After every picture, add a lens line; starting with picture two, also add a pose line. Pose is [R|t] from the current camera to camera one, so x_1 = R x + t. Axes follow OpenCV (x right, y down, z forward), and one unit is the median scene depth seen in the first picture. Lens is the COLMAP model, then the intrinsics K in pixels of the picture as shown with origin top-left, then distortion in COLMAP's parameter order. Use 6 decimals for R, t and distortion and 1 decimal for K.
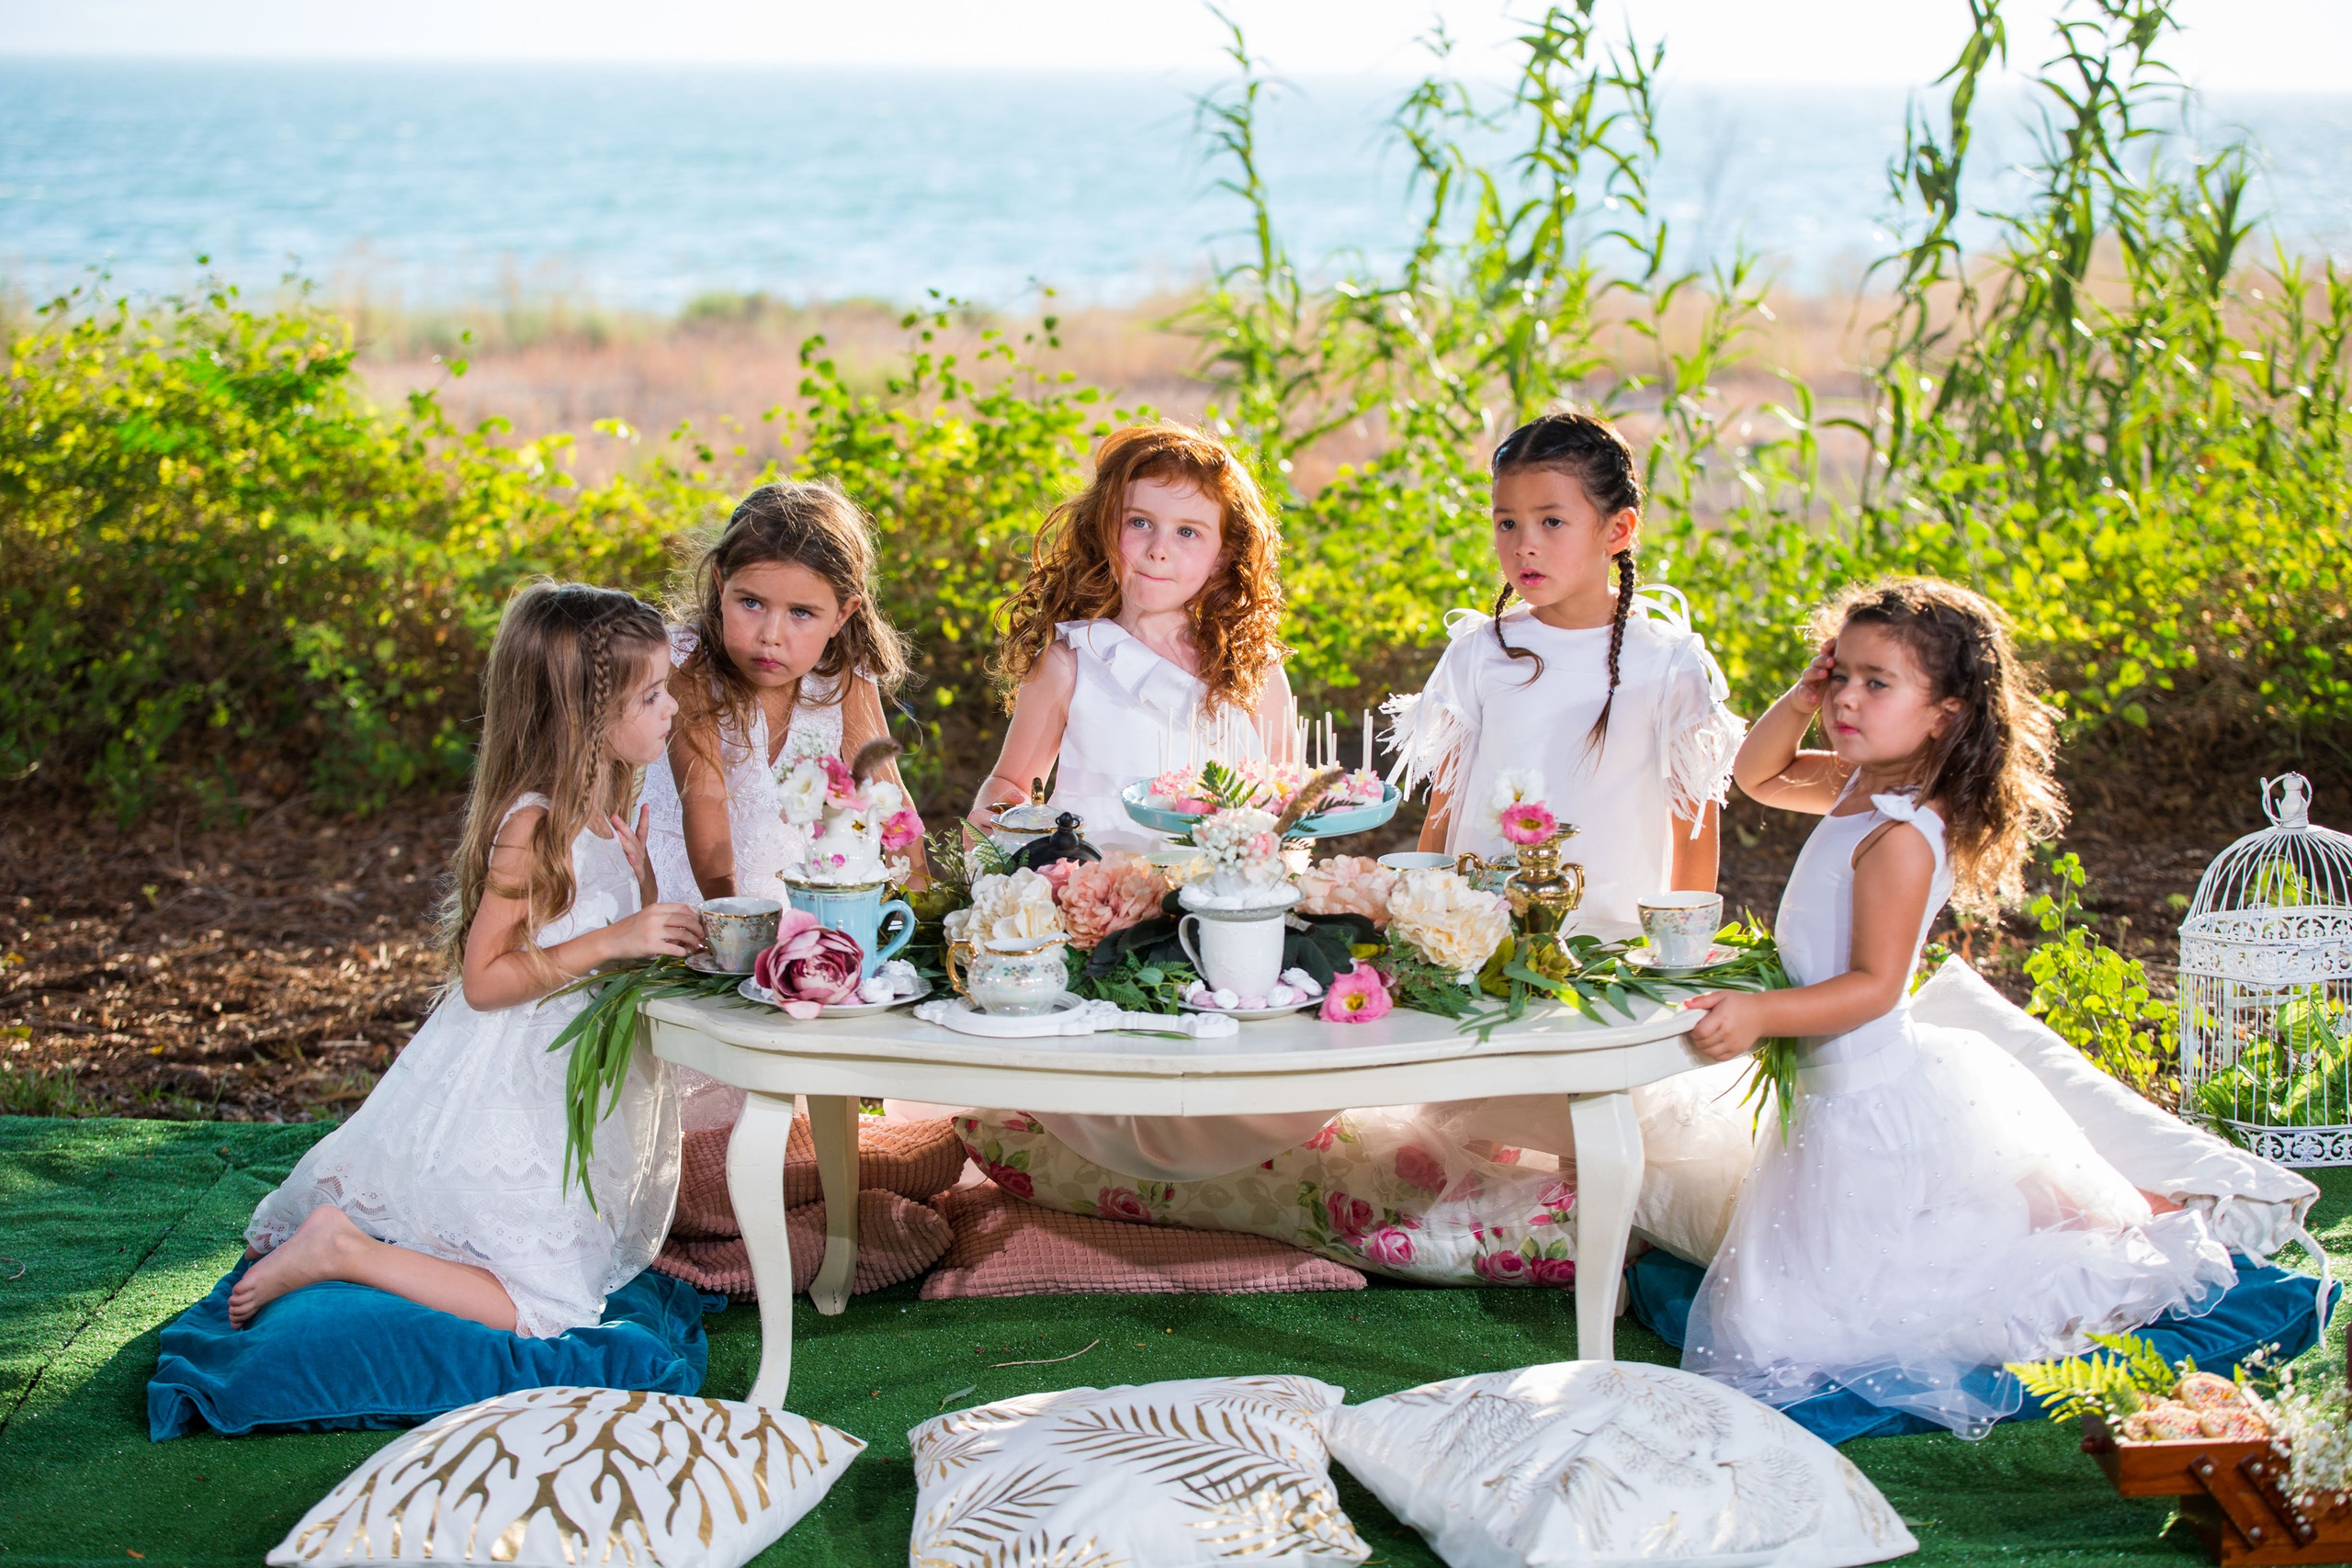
lens RADIAL K [[4541.3, 0, 1186.8], [0, 4541.3, 853.2], [0, 0, 1]] dist [-0.072638, 0.000000]
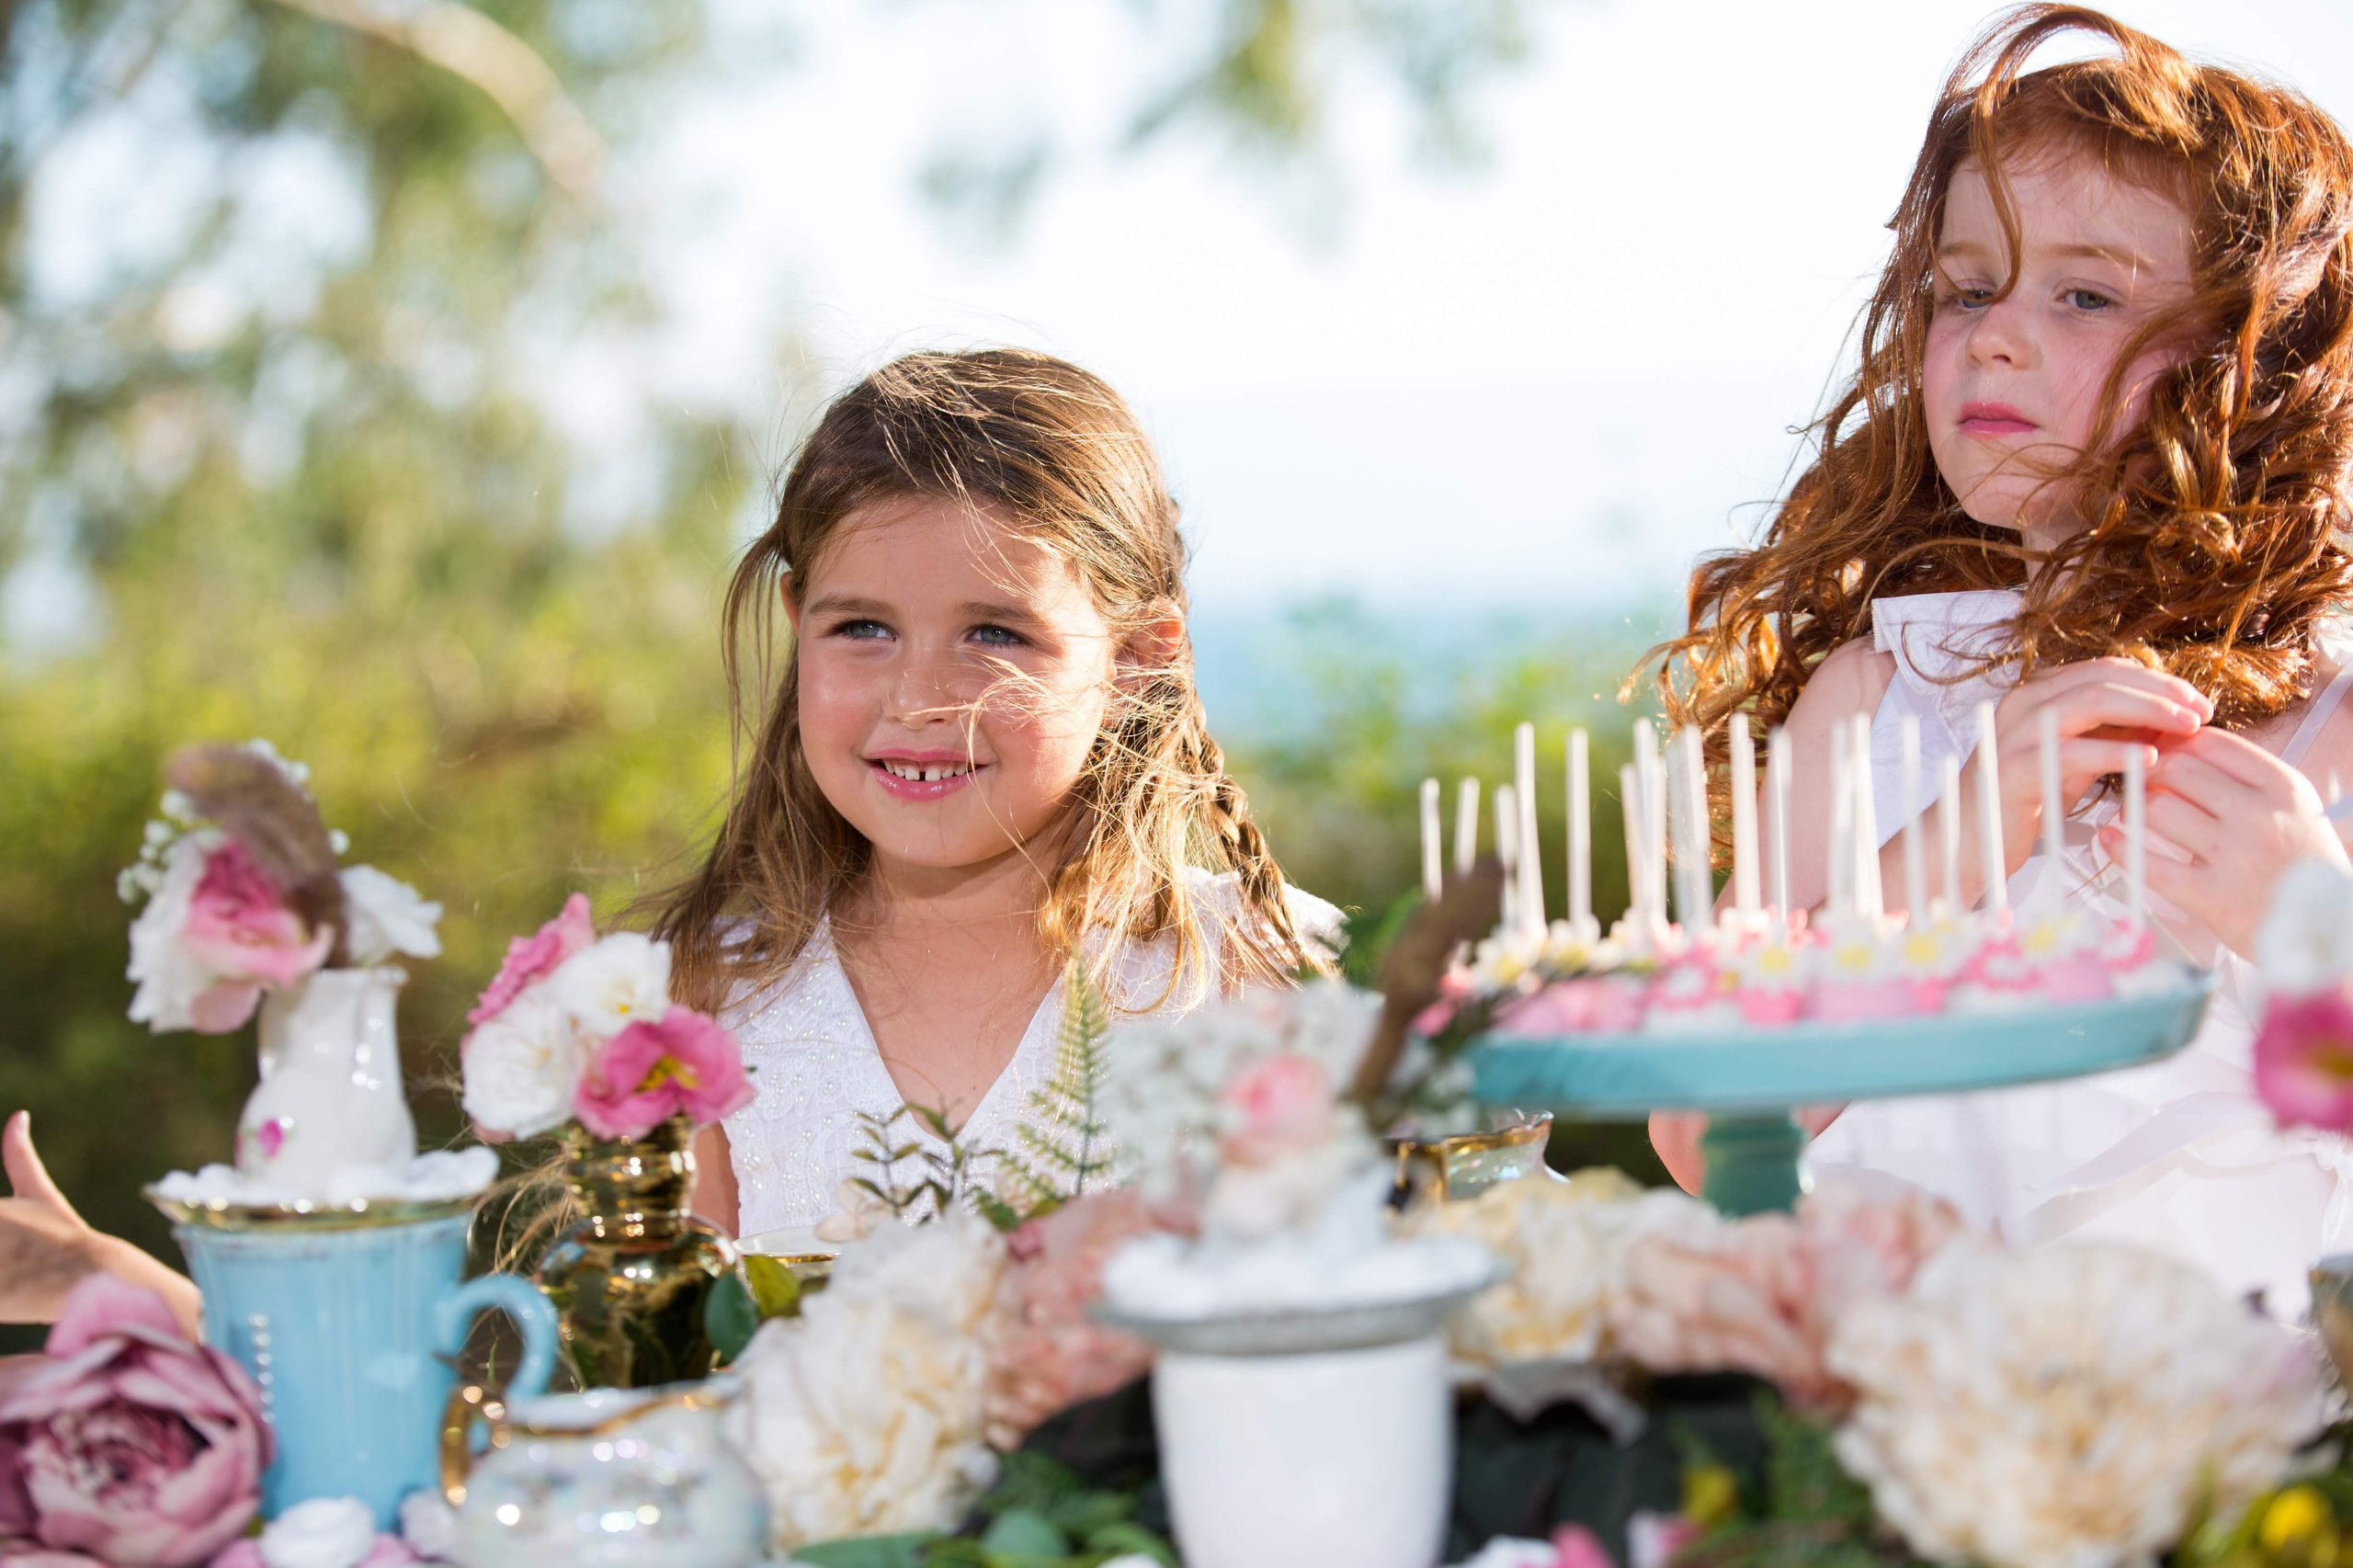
lens RADIAL K [[6321.2, 0, 1158.3], [0, 6321.2, 790.6], [0, 0, 1]] dist [0.093536, 0.000000]
pose [[0.808015, -0.017801, -0.588893, 0.246011], [-0.056911, 0.992511, -0.108088, 0.022699], [0.586407, 0.120851, 0.800951, 0.663473]]
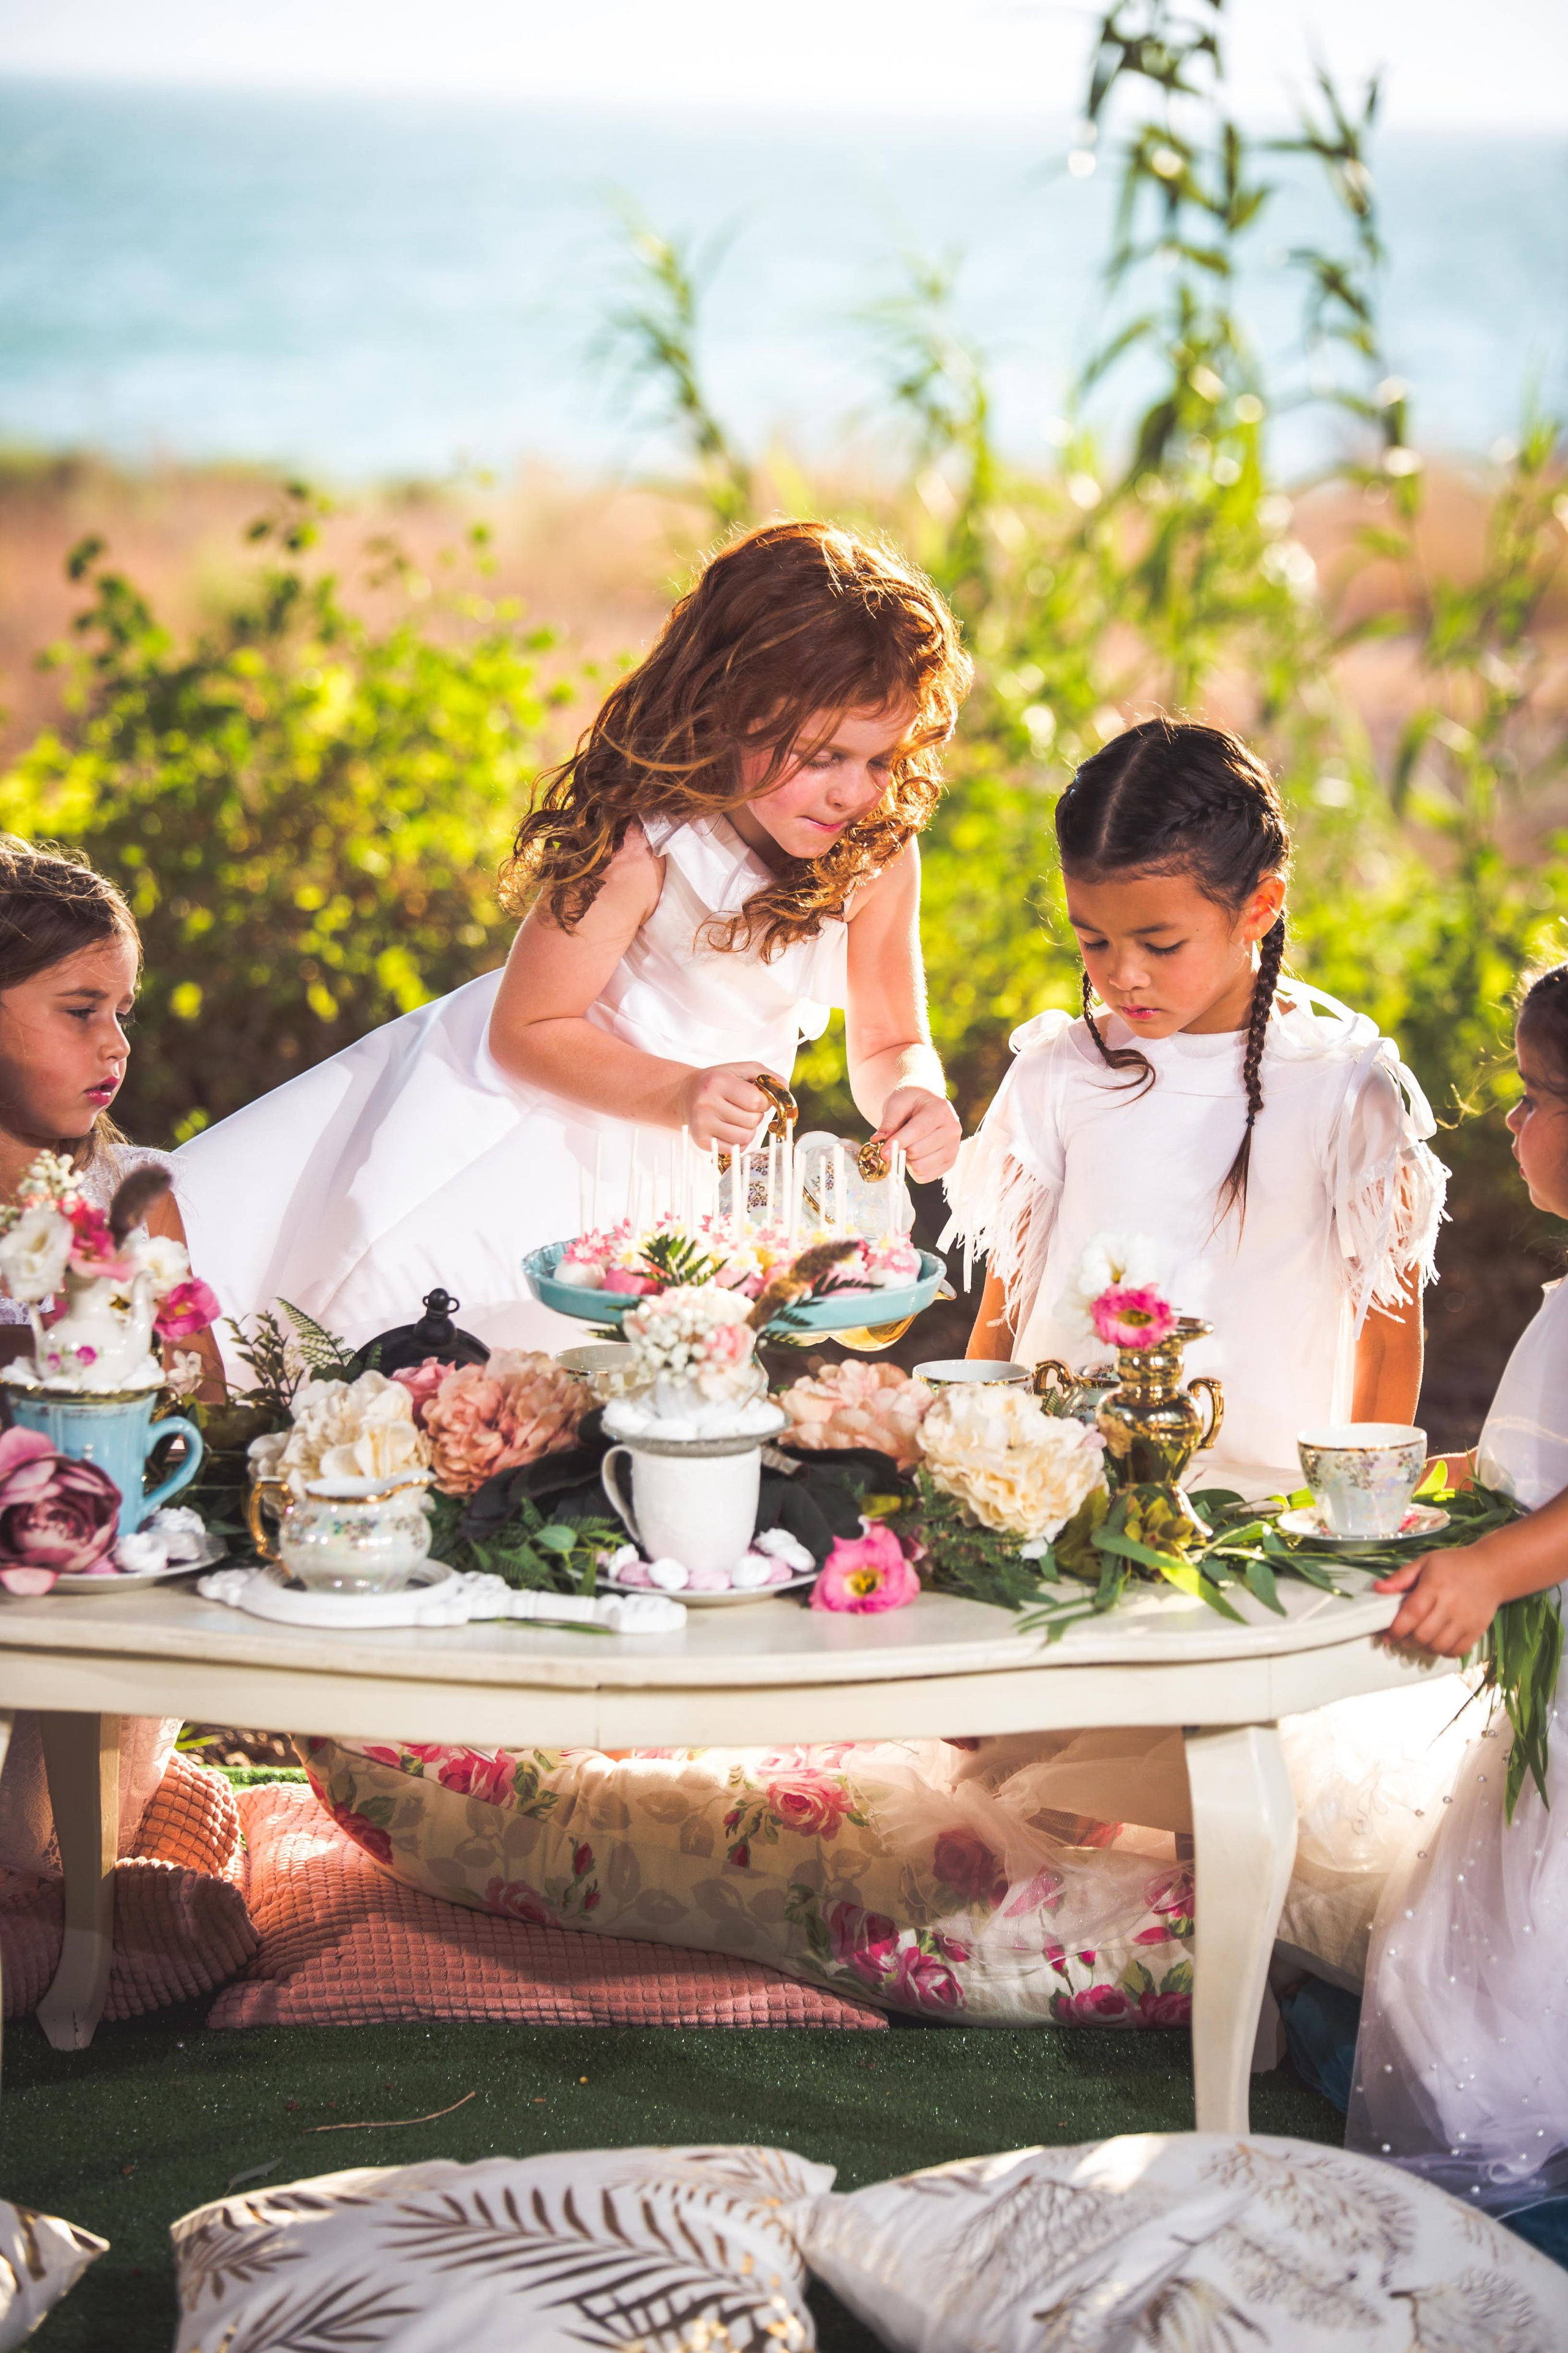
lens RADIAL K [[7190.6, 0, 784.1], [0, 7190.6, 1242.7], [0, 0, 1]] dist [0.247627, 0.000000]
pose [[0.999834, 0.017046, 0.006394, 0.017762], [-0.016945, 0.999735, -0.015554, -0.000192], [-0.006658, 0.015443, 0.999859, -0.050542]]
